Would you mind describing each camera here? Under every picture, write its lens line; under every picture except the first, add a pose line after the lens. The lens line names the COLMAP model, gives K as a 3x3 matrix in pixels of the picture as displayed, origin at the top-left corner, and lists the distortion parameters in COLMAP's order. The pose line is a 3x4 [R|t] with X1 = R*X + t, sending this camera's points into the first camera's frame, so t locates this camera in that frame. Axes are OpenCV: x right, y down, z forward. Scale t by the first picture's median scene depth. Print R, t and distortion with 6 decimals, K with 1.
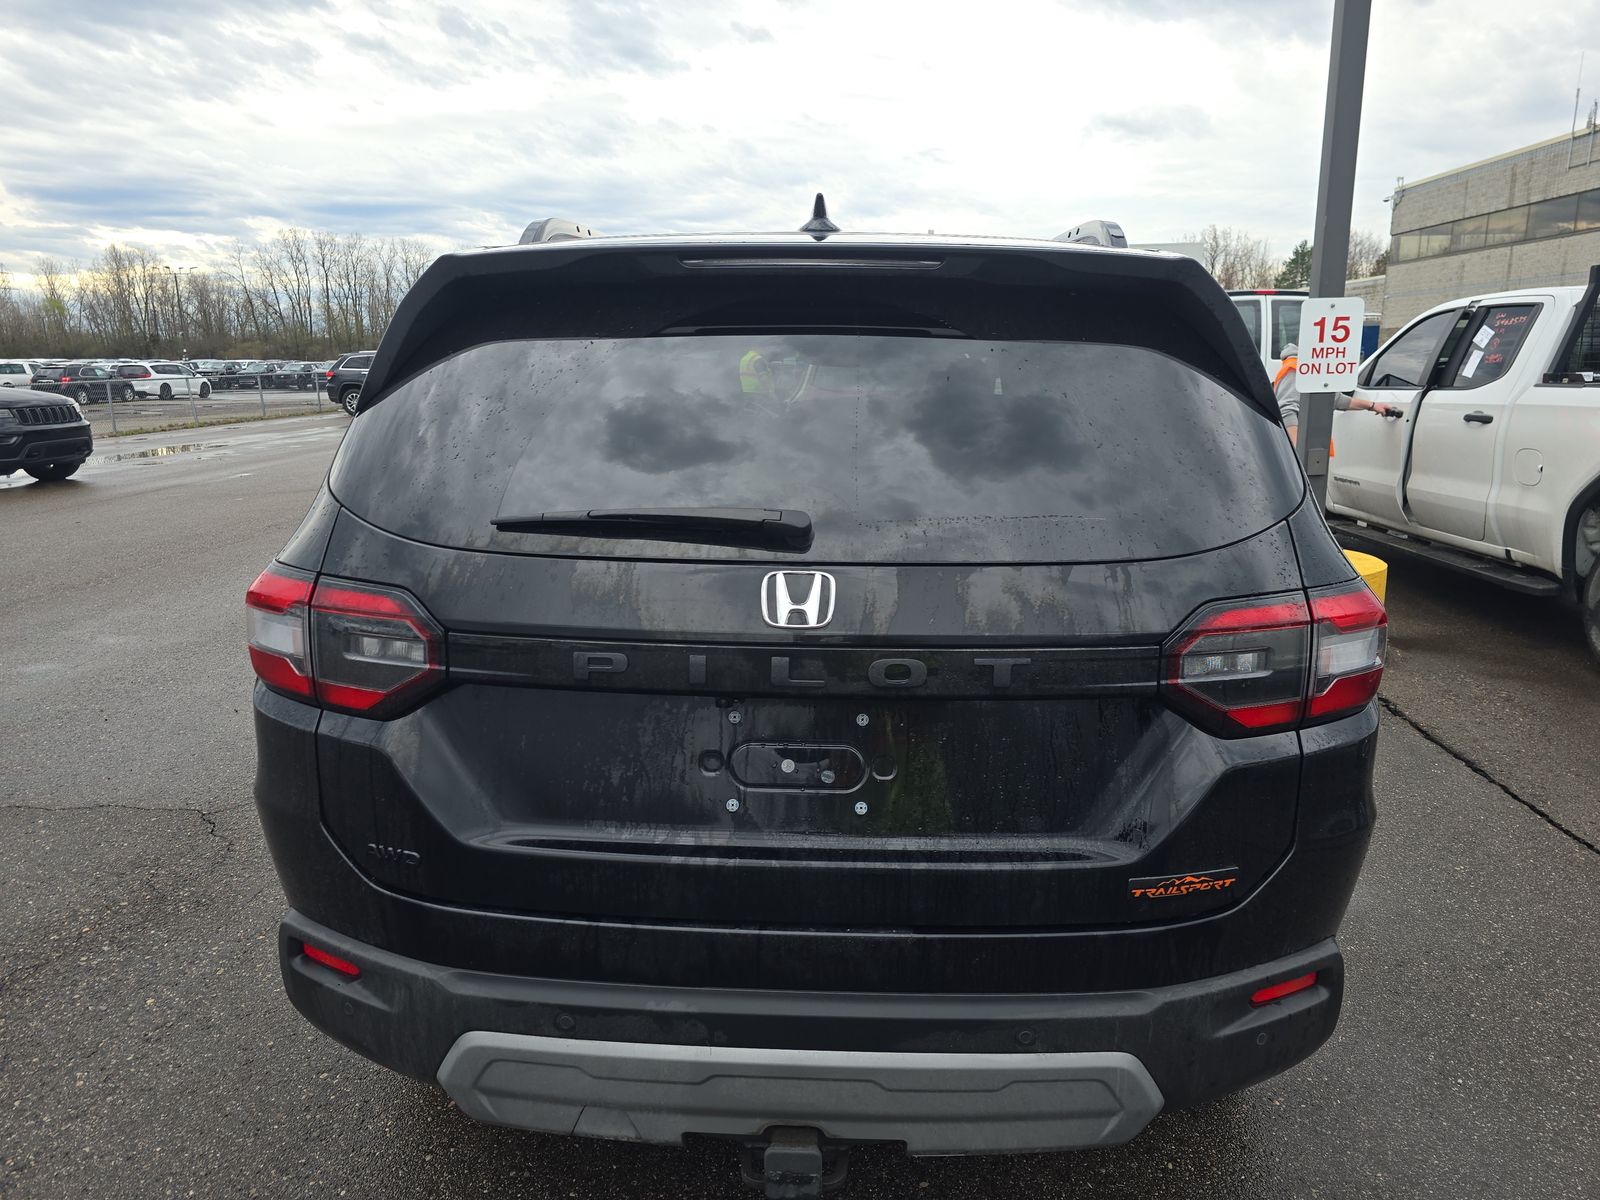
lens RADIAL K [[1082.3, 0, 808.3], [0, 1082.3, 603.2], [0, 0, 1]] dist [0.053357, -0.034909]
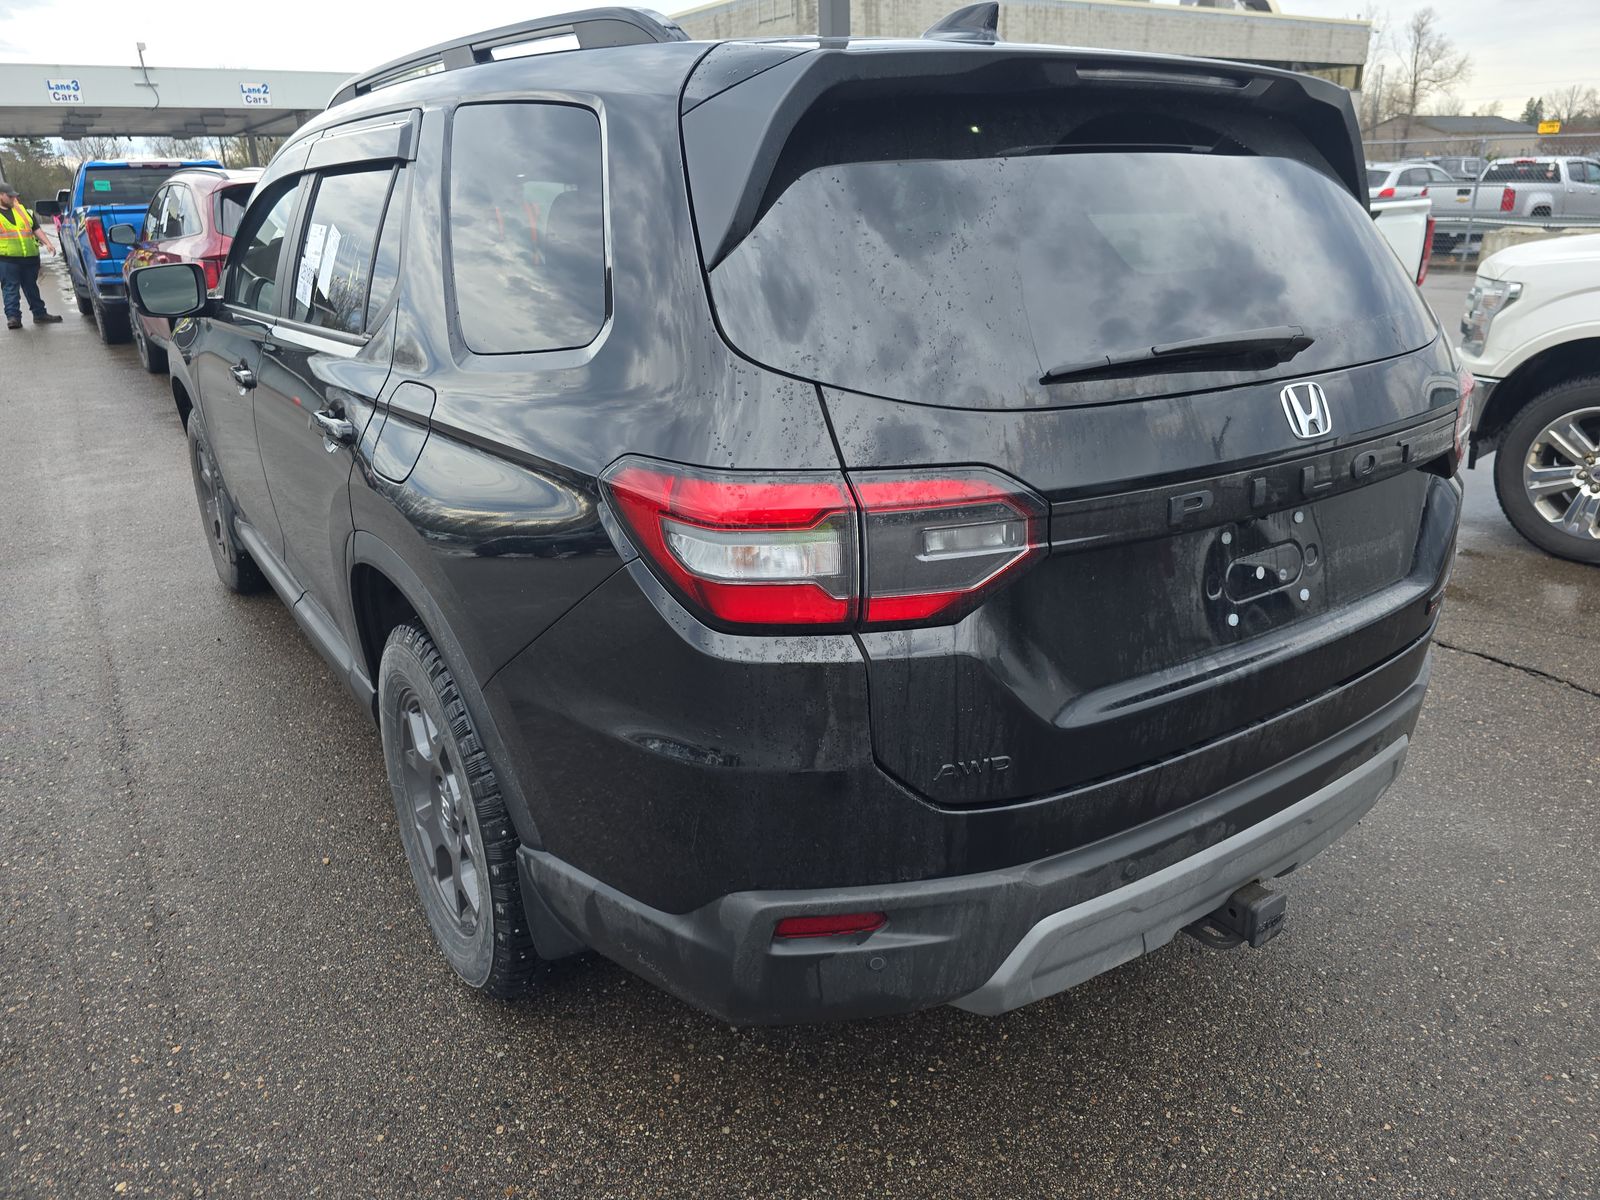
lens RADIAL K [[1082.3, 0, 808.3], [0, 1082.3, 603.2], [0, 0, 1]] dist [0.053357, -0.034909]
pose [[0.793621, -0.227389, 0.564323, -0.995833], [0.151592, 0.972184, 0.178546, -0.081745], [-0.589225, -0.056150, 0.806016, 0.389536]]
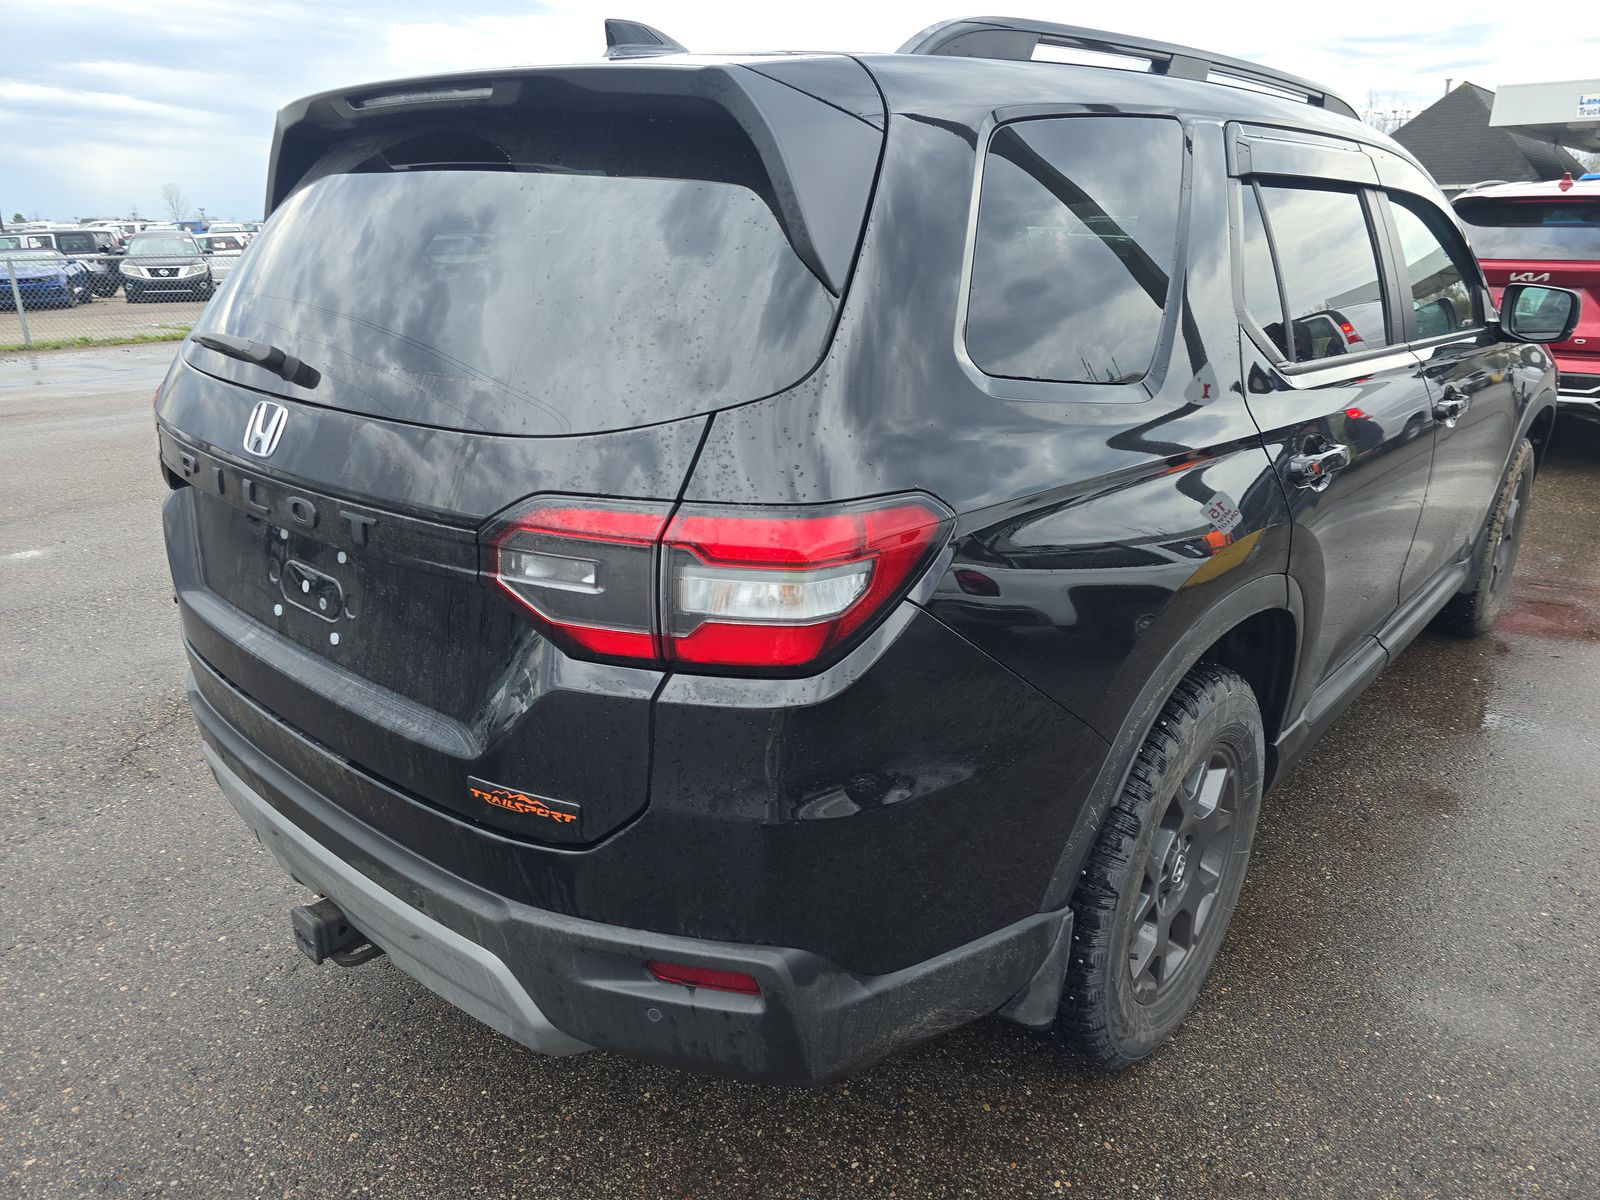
lens RADIAL K [[1082.3, 0, 808.3], [0, 1082.3, 603.2], [0, 0, 1]] dist [0.053357, -0.034909]
pose [[0.773417, 0.210991, -0.597753, 0.974038], [-0.140517, 0.976585, 0.162898, -0.078753], [0.618127, -0.041994, 0.784956, 0.421697]]
